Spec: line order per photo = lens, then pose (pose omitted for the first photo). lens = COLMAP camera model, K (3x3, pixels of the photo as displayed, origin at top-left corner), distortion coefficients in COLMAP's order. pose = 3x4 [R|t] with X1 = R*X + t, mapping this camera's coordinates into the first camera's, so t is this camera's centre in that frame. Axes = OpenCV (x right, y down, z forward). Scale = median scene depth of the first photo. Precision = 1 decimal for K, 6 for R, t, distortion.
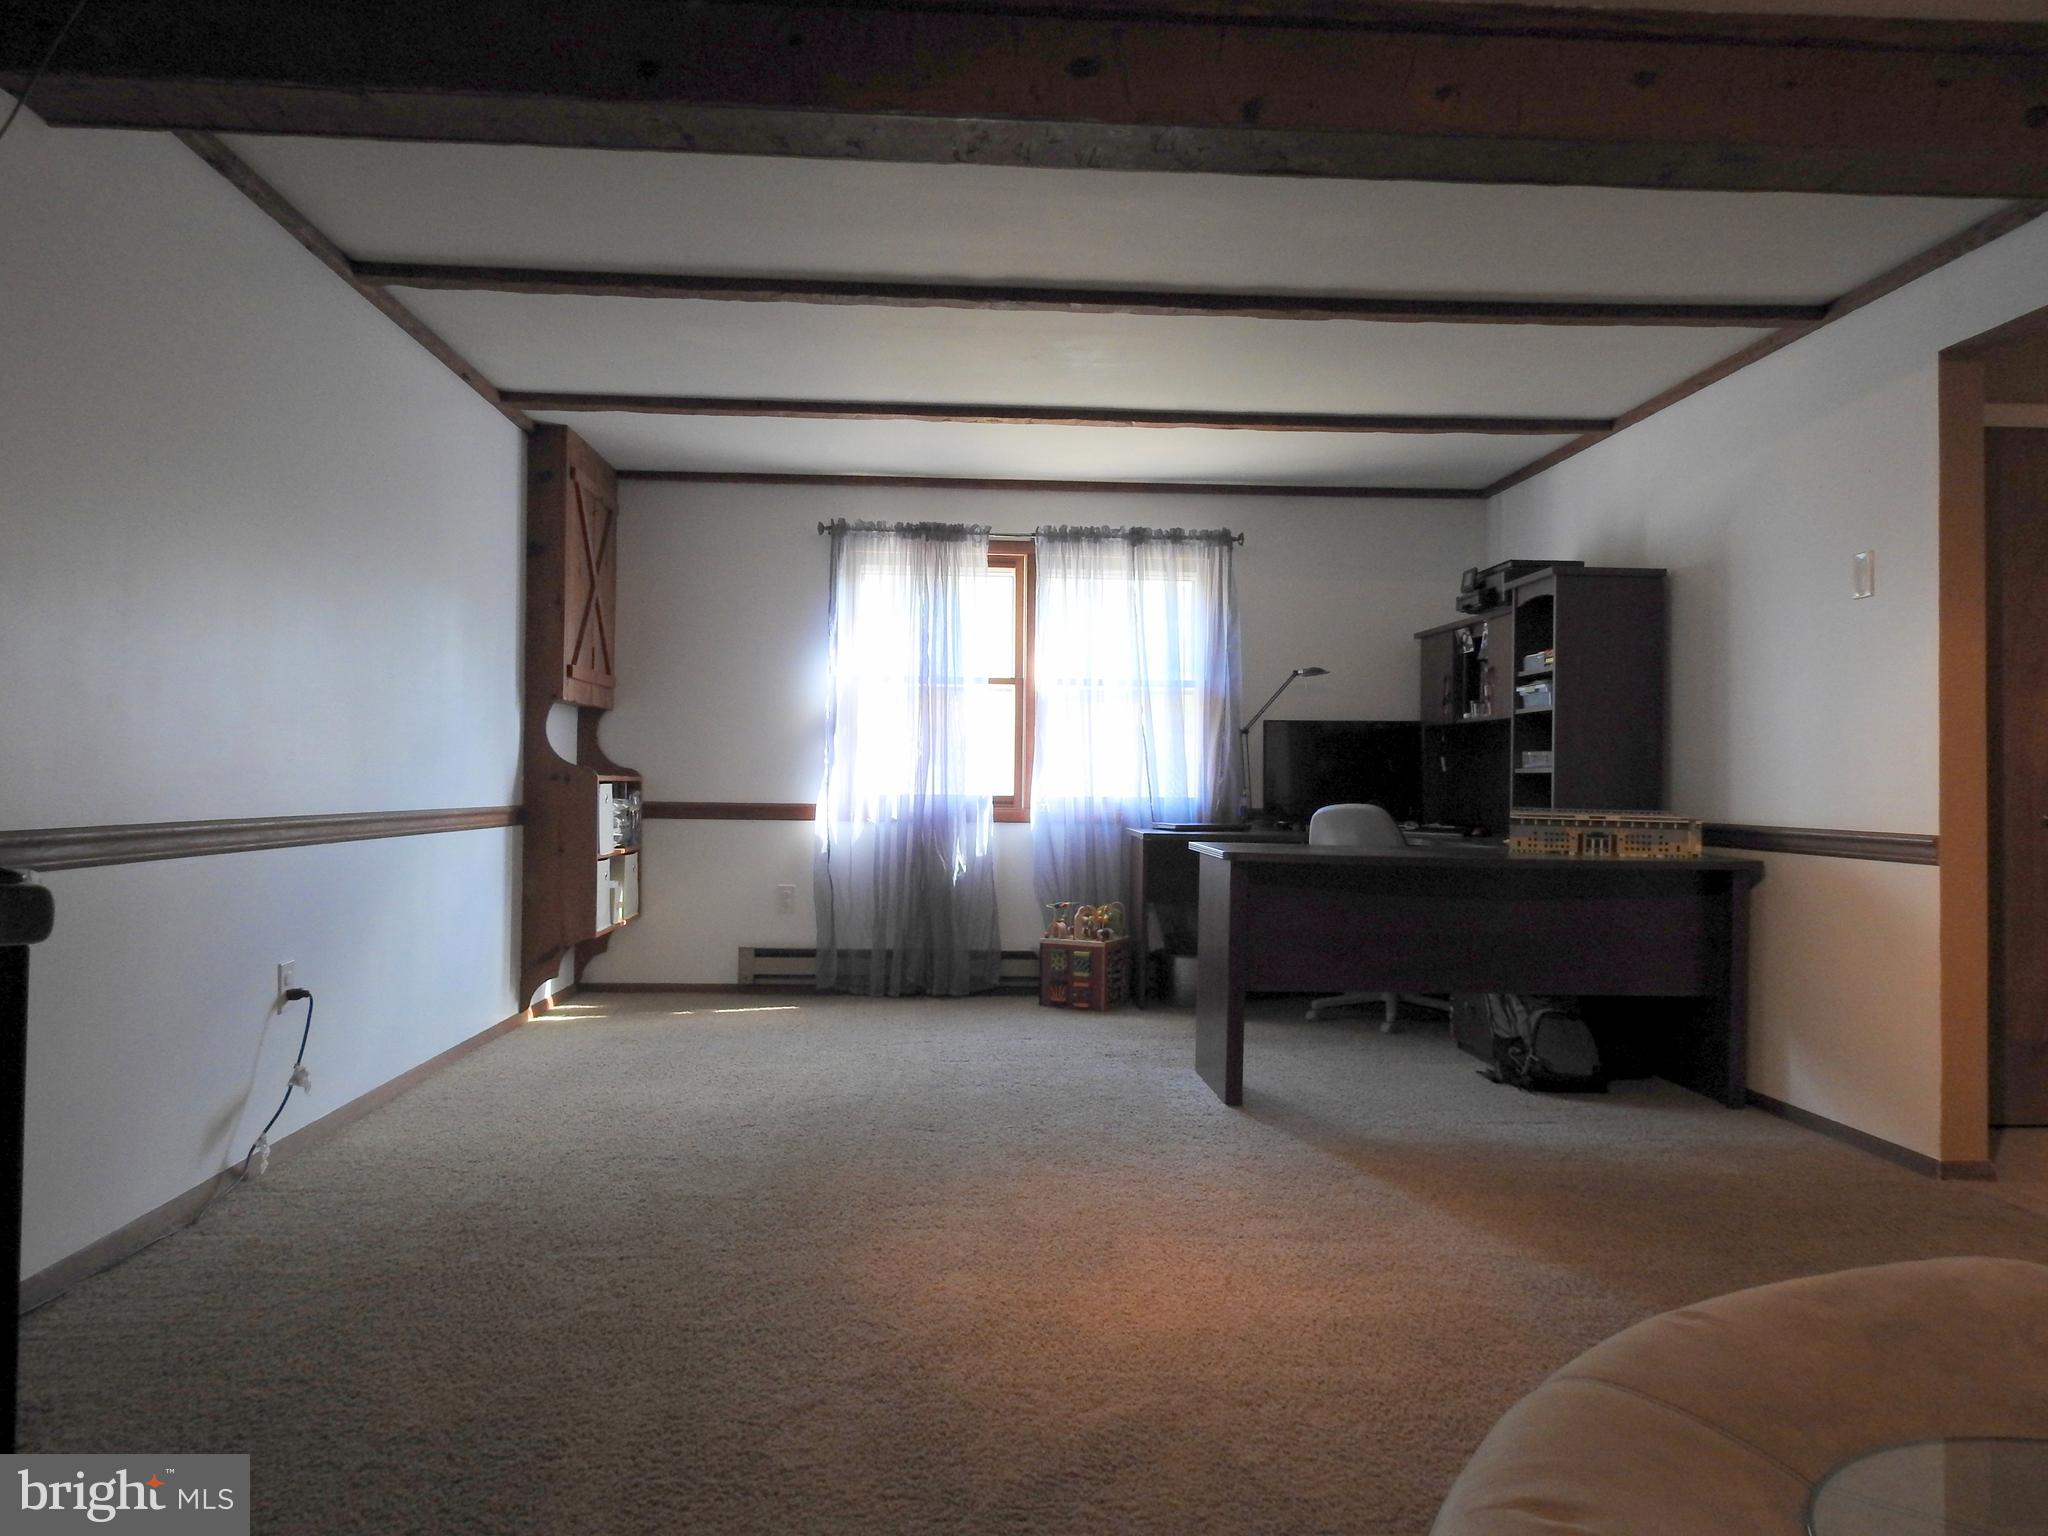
lens RADIAL K [[1468.8, 0, 1019.9], [0, 1468.8, 766.7], [0, 0, 1]] dist [0.003693, 0.003065]
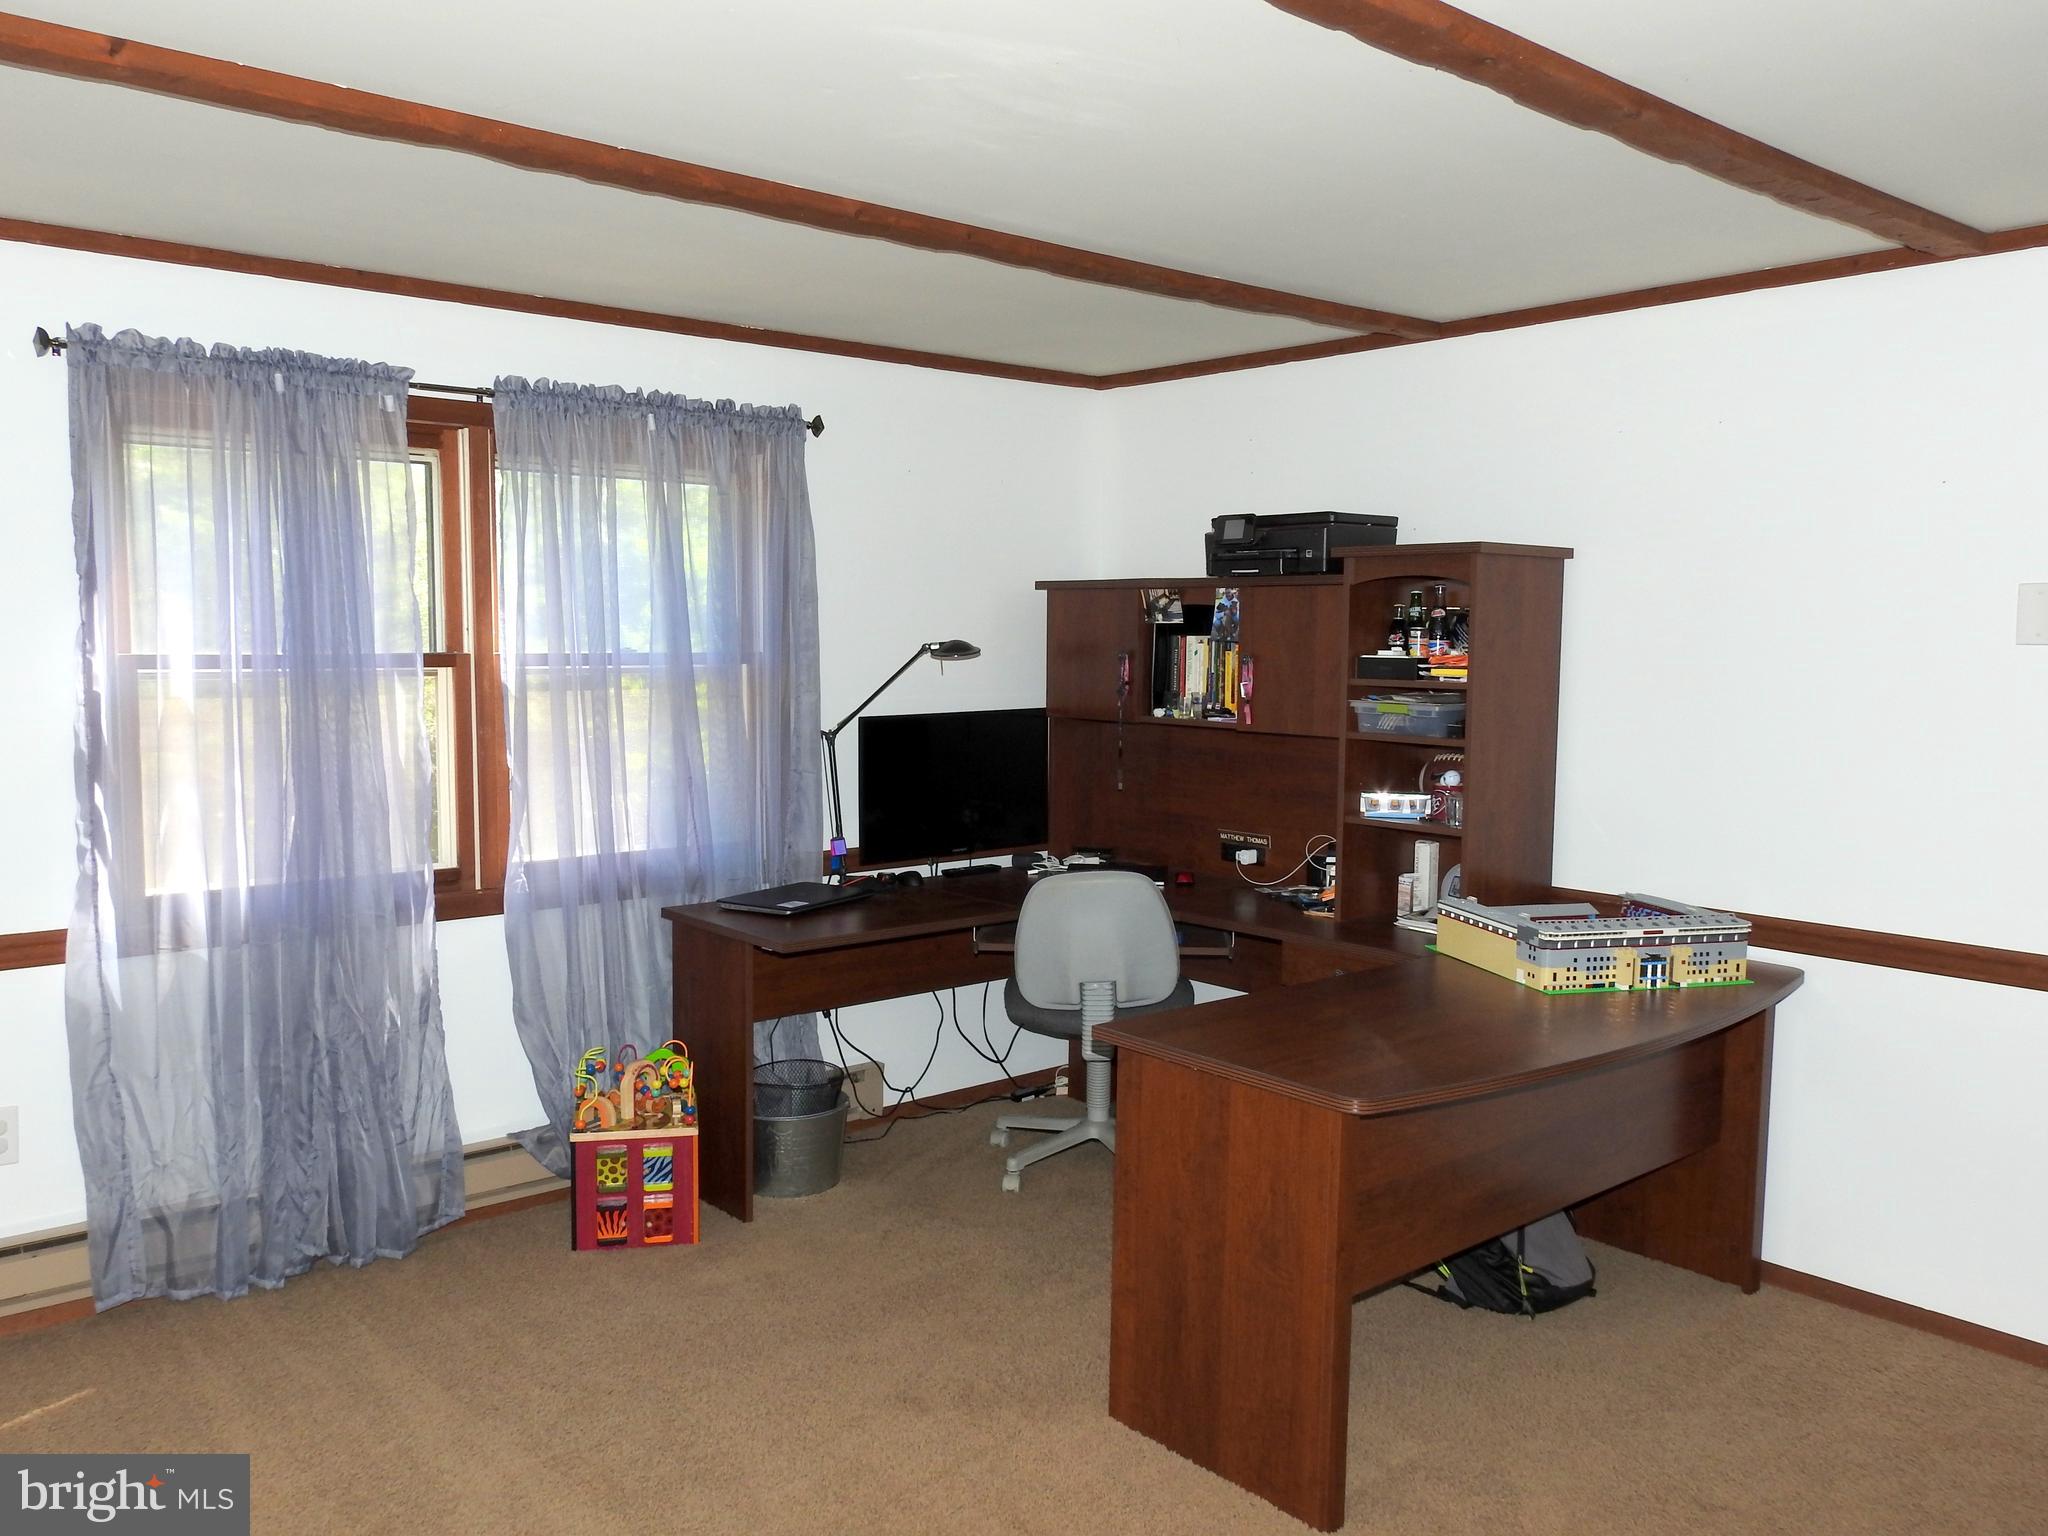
lens RADIAL K [[1651.5, 0, 1025.1], [0, 1651.5, 770.6], [0, 0, 1]] dist [0.004141, 0.002362]
pose [[0.792333, -0.060917, 0.607040, -0.228322], [-0.002637, 0.994651, 0.103257, -0.088769], [-0.610083, -0.083415, 0.787934, 0.415031]]
